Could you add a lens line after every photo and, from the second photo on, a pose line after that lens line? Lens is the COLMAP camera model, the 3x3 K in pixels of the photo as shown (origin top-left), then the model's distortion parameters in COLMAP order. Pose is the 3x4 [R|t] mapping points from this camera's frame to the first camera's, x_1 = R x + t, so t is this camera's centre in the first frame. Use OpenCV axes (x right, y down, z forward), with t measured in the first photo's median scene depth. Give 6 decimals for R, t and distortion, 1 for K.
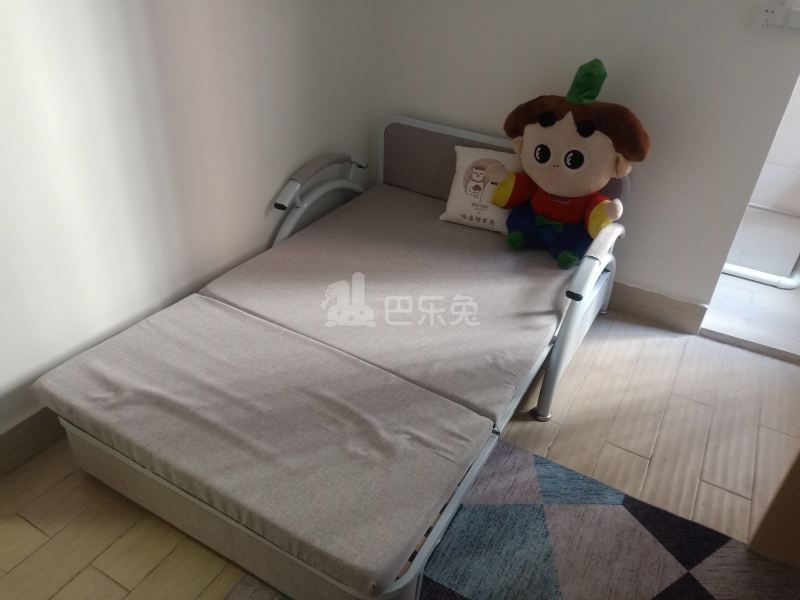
lens RADIAL K [[613.4, 0, 403.8], [0, 613.4, 299.2], [0, 0, 1]] dist [0.034602, -0.000843]
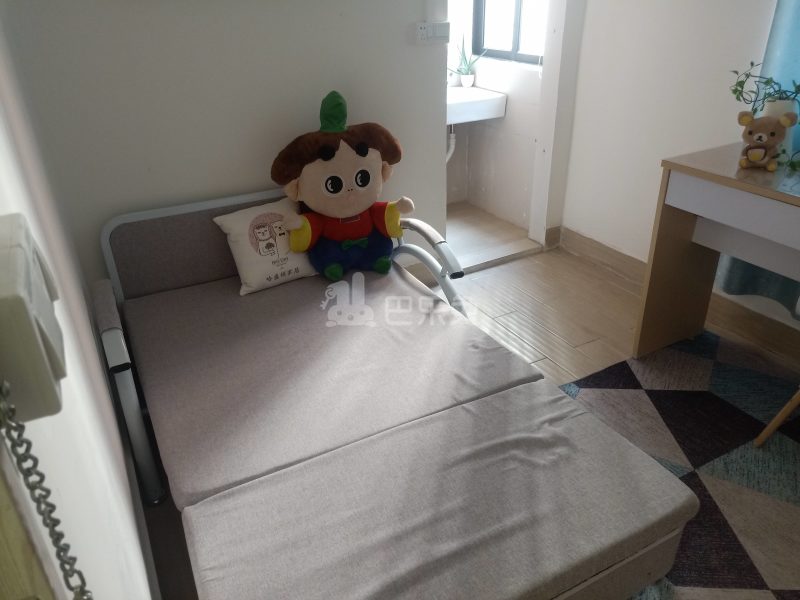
lens RADIAL K [[613.4, 0, 403.4], [0, 613.4, 299.2], [0, 0, 1]] dist [0.034602, -0.000843]
pose [[0.522150, -0.453465, 0.722308, -0.585440], [0.500747, 0.848584, 0.170756, -0.199119], [-0.690371, 0.272533, 0.670160, 0.282656]]
